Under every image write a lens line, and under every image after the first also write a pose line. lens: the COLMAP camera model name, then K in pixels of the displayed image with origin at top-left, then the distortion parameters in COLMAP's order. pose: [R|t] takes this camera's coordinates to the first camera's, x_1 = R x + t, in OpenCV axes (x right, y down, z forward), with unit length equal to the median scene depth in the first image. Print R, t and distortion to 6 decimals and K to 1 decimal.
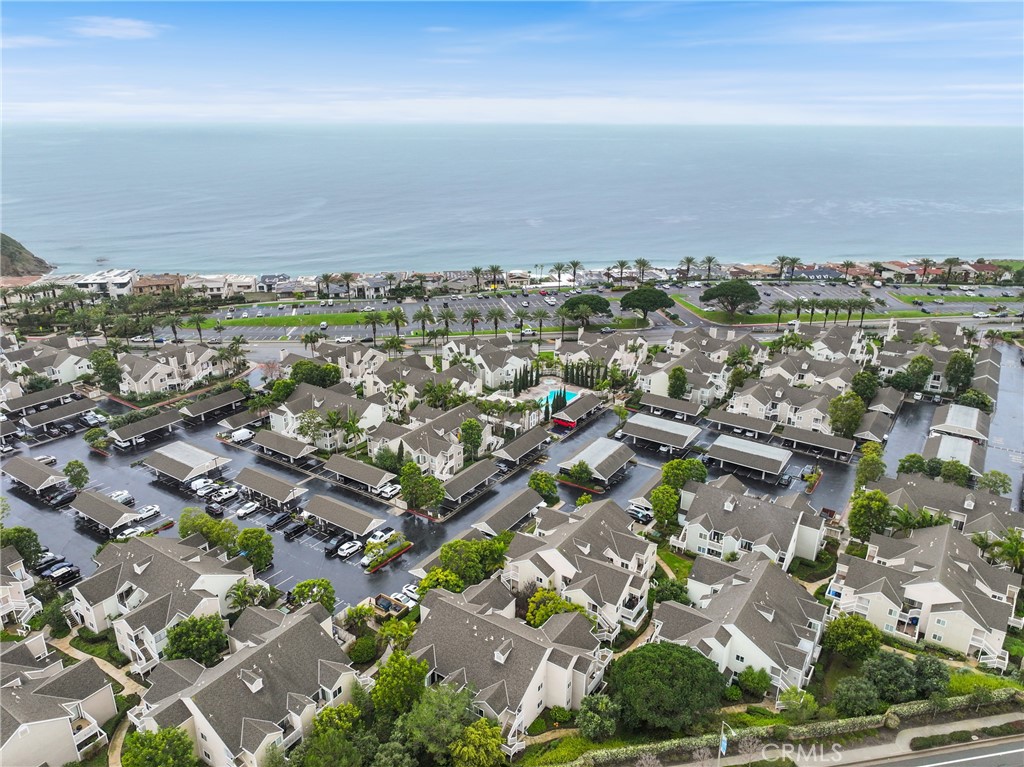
lens RADIAL K [[713.2, 0, 512.0], [0, 713.2, 383.5], [0, 0, 1]] dist [-0.001688, -0.000219]
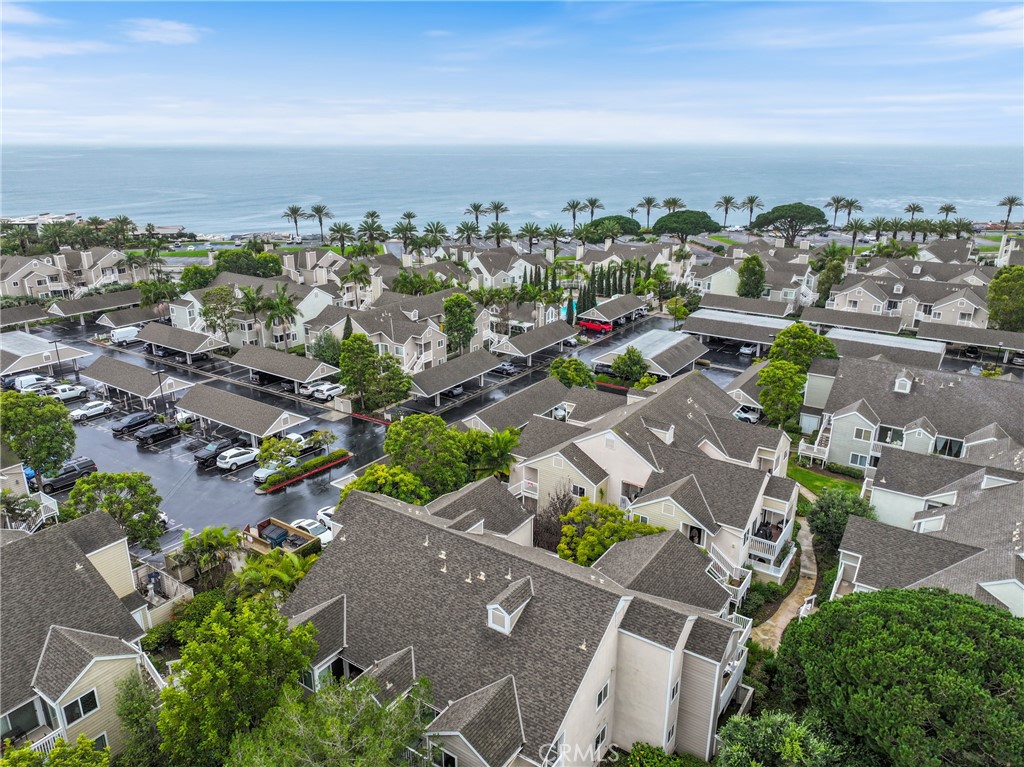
lens RADIAL K [[725.5, 0, 512.0], [0, 725.5, 383.5], [0, 0, 1]] dist [-0.000662, 0.002386]
pose [[0.999985, 0.000886, -0.005383, -0.005450], [-0.001011, 0.999729, -0.023247, 0.162286], [0.005361, 0.023252, 0.999715, 0.367248]]
